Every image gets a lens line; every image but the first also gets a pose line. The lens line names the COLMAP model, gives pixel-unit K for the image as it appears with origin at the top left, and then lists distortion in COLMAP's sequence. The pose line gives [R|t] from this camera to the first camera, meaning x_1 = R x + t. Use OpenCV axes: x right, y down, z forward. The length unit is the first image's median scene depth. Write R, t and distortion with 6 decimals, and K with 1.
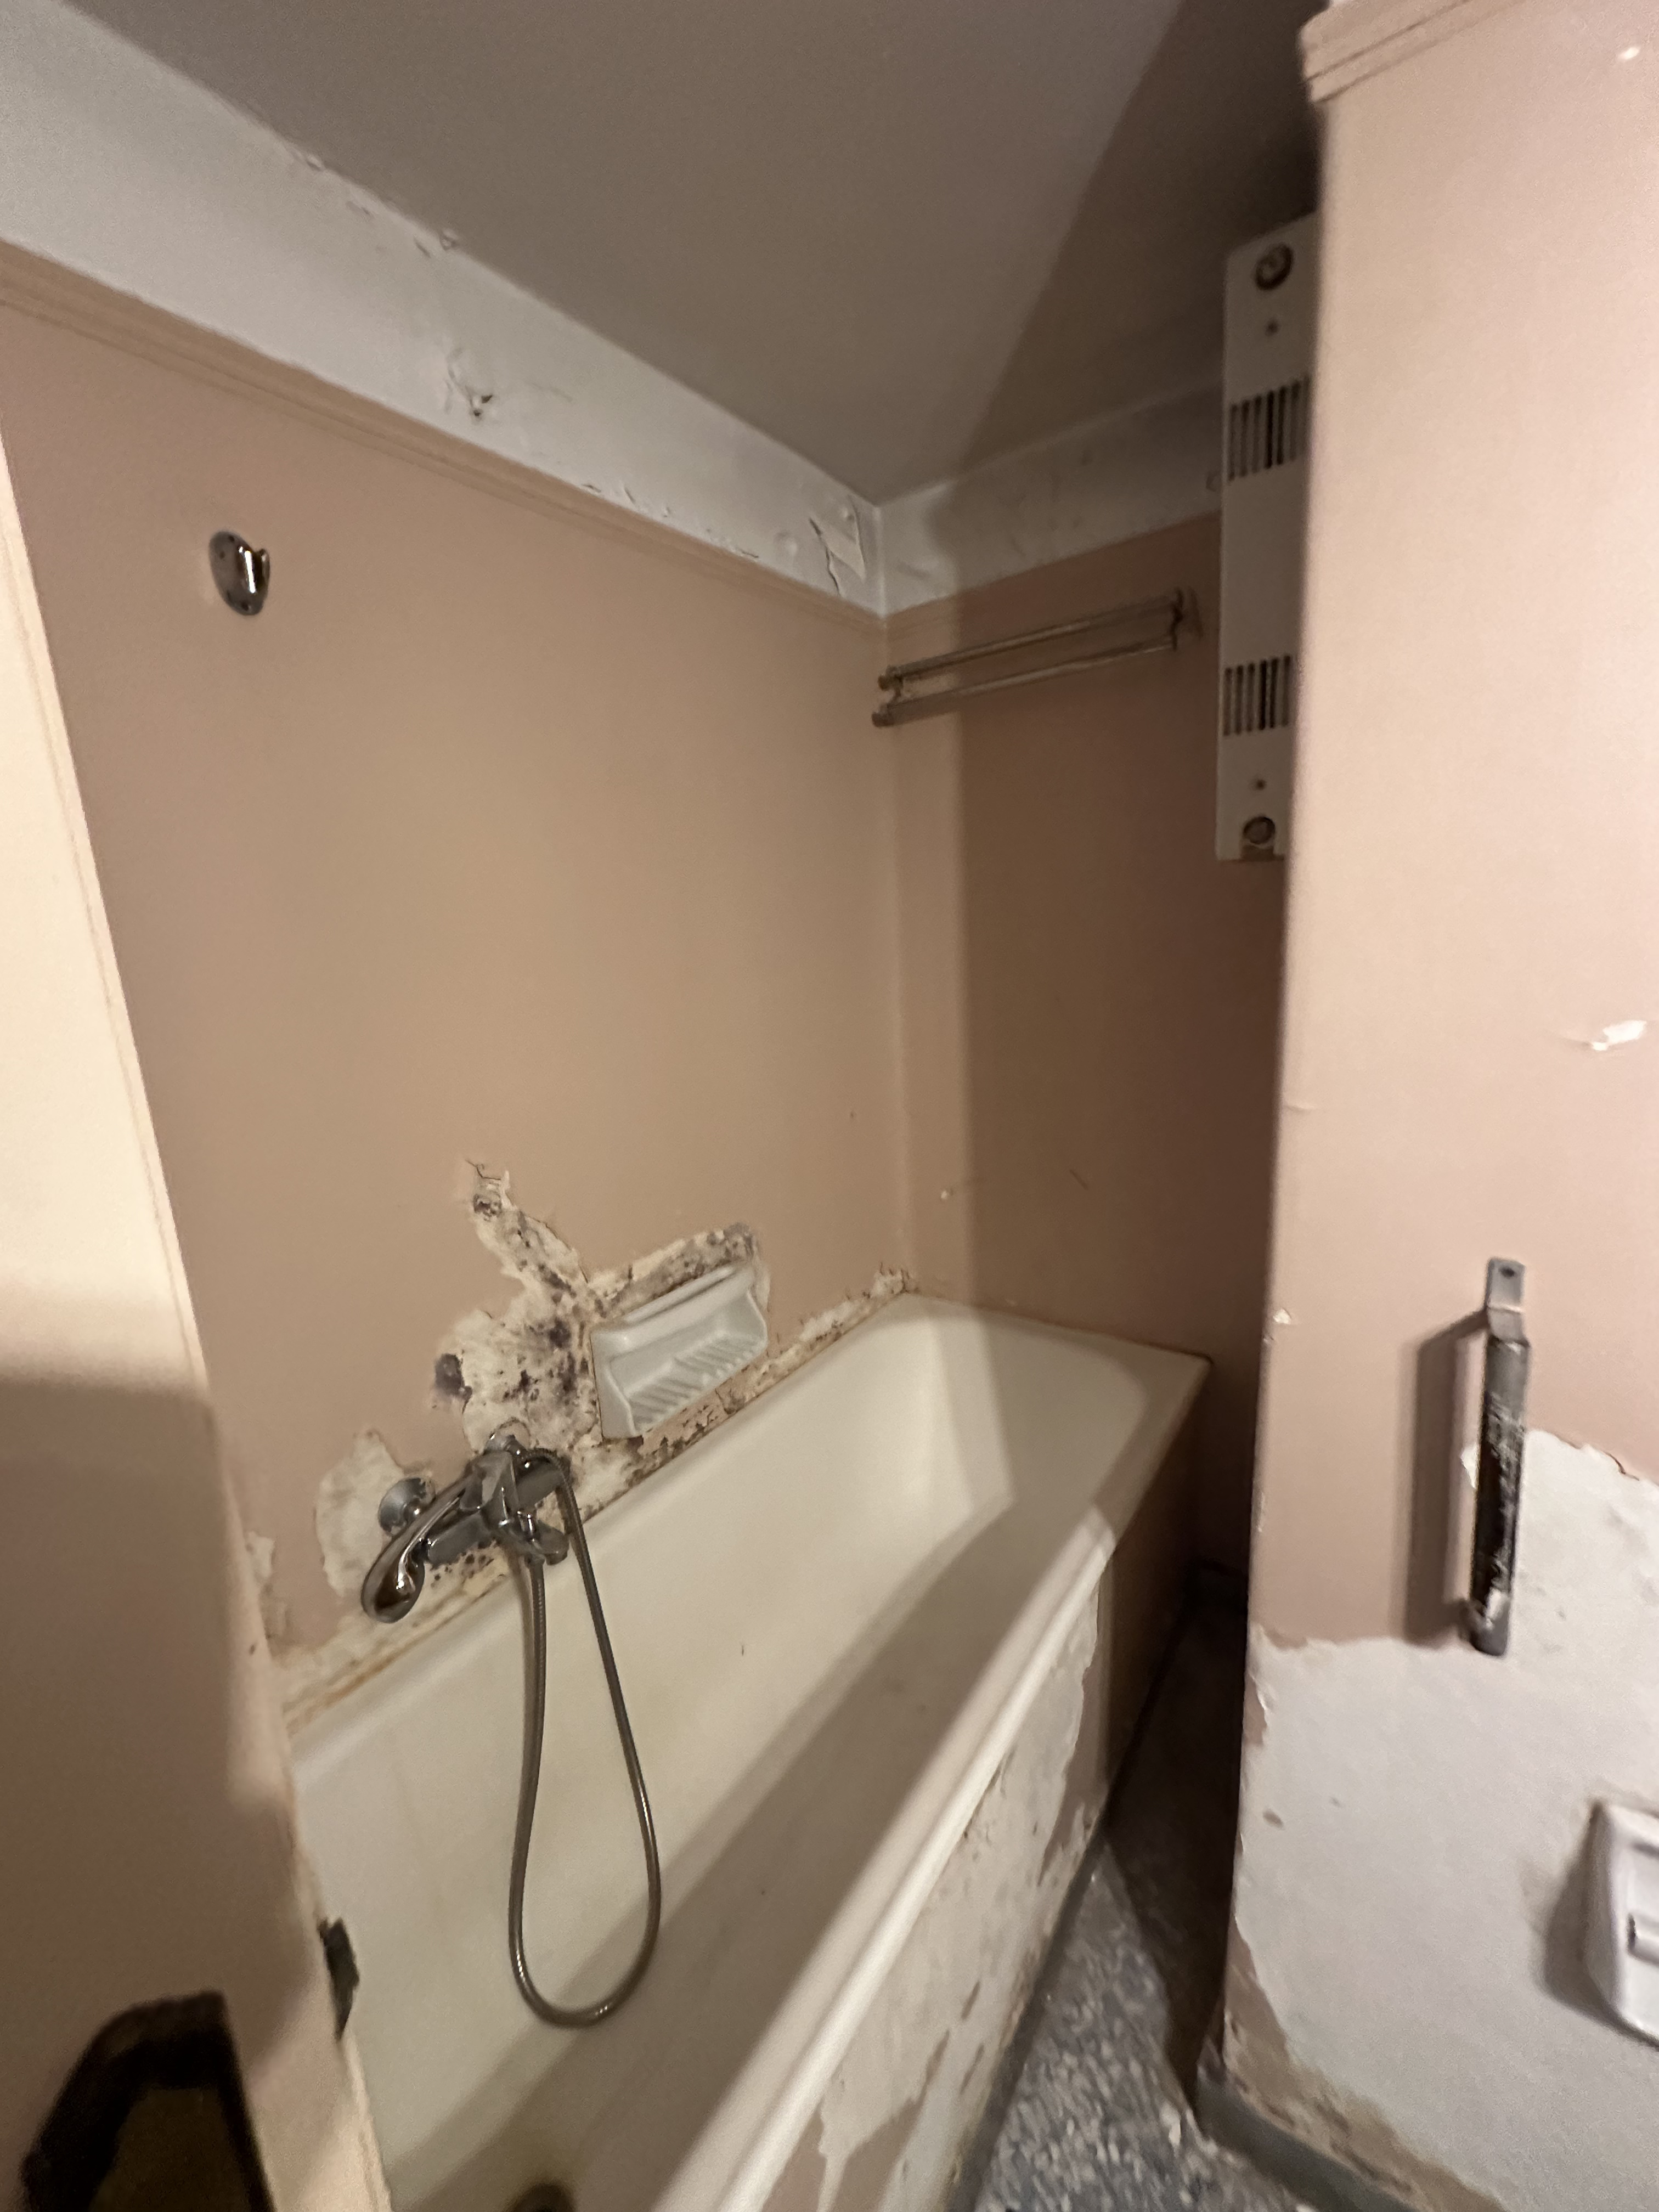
lens RADIAL K [[874.6, 0, 830.3], [0, 874.6, 1104.8], [0, 0, 1]] dist [-0.002601, 0.000591]
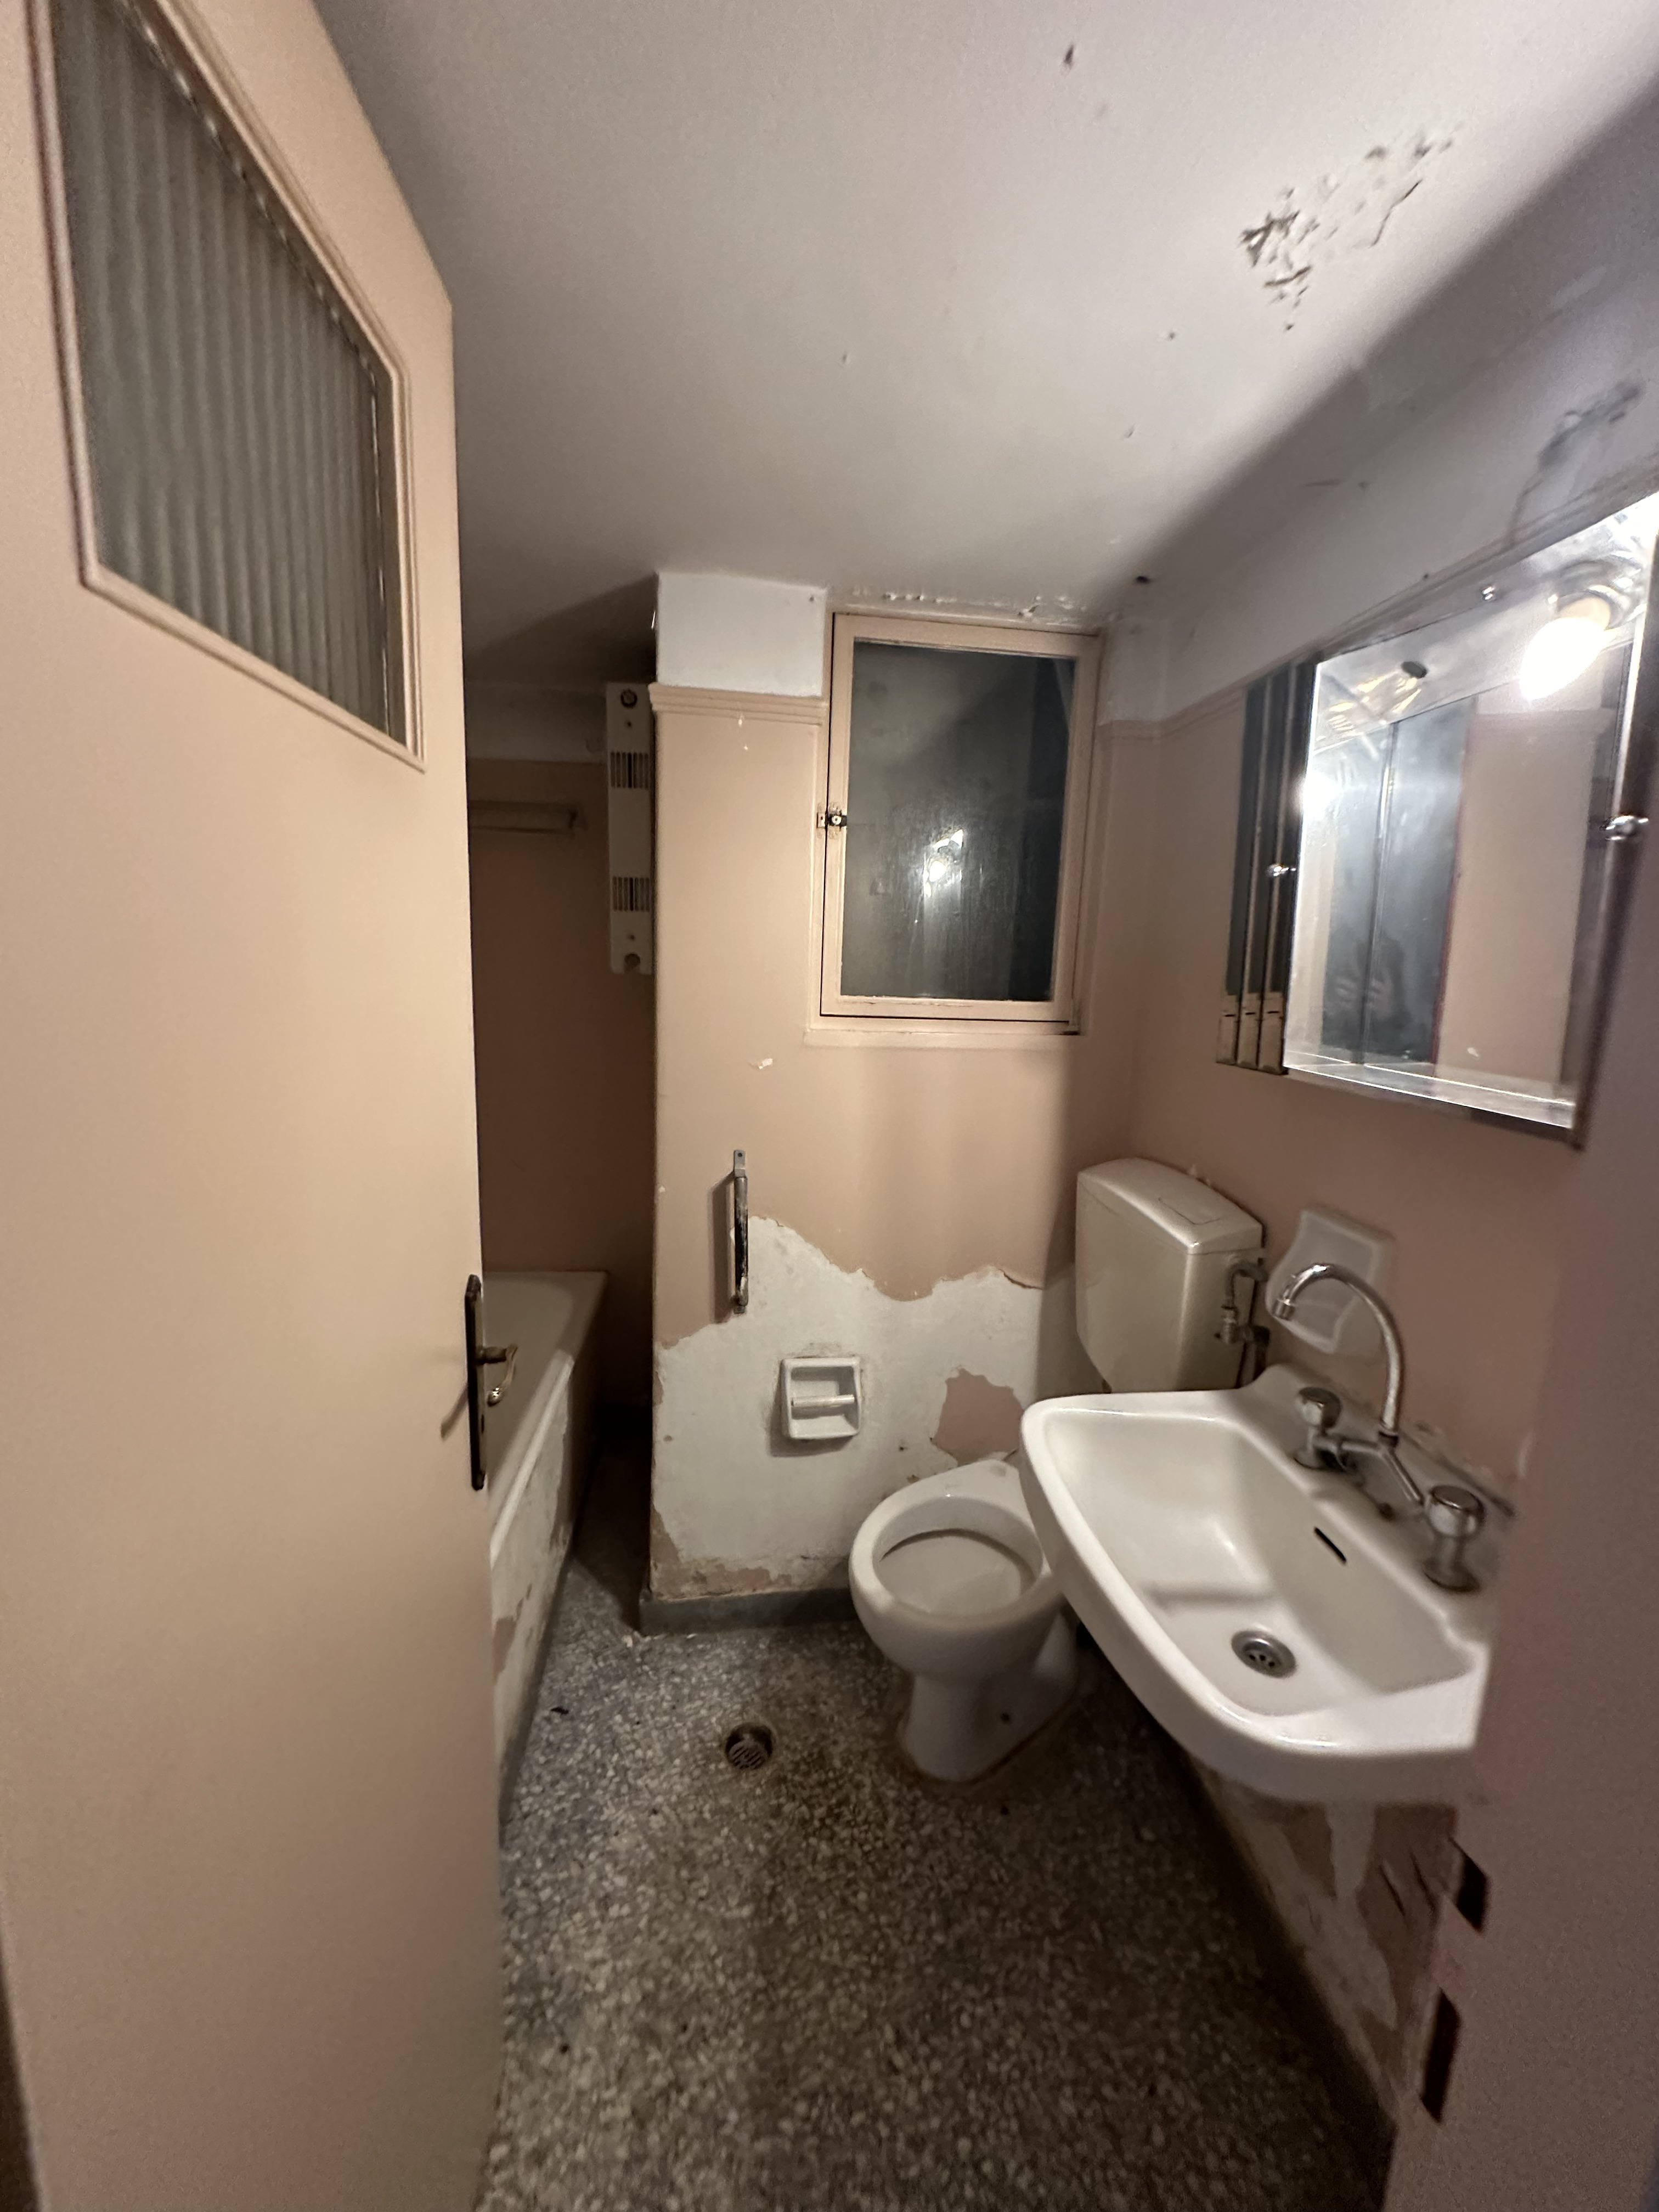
lens RADIAL K [[874.6, 0, 833.9], [0, 874.6, 1094.7], [0, 0, 1]] dist [-0.002601, 0.000591]
pose [[0.743386, -0.025412, 0.668380, -0.549115], [0.058048, 0.997959, -0.026619, 0.072892], [-0.666339, 0.058586, 0.743343, -0.827767]]
